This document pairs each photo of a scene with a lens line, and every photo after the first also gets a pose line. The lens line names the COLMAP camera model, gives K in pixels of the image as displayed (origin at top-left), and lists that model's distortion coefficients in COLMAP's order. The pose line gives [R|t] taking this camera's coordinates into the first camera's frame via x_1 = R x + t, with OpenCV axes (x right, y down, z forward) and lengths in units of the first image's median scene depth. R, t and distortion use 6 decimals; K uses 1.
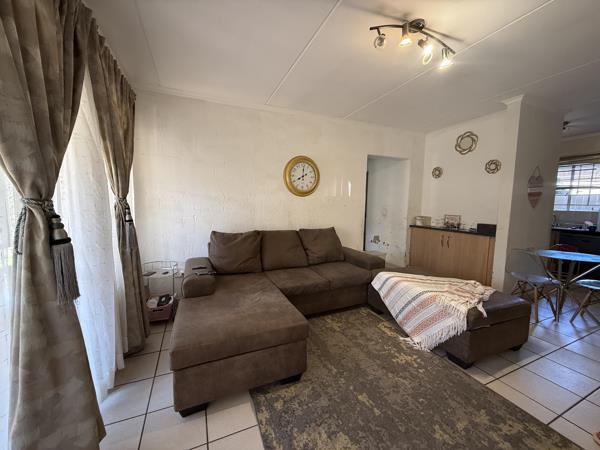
lens RADIAL K [[238.9, 0, 300.0], [0, 238.9, 225.0], [0, 0, 1]] dist [-0.000389, 0.000210]
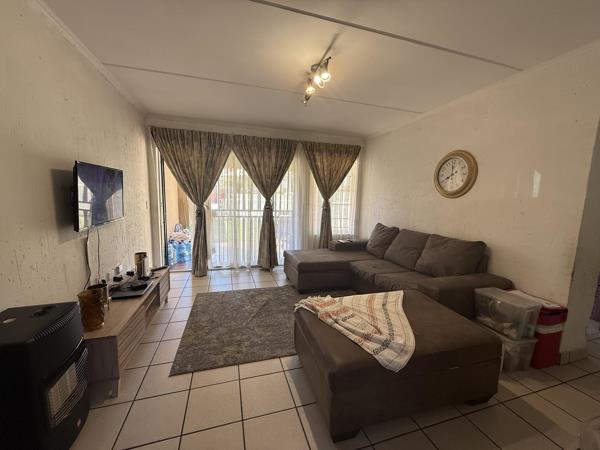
lens RADIAL K [[238.9, 0, 300.0], [0, 238.9, 225.0], [0, 0, 1]] dist [-0.000389, 0.000210]
pose [[-0.112145, 0.098910, -0.988757, 0.915395], [-0.114027, 0.987180, 0.111686, -0.057967], [0.987128, 0.125270, -0.099428, 0.558333]]
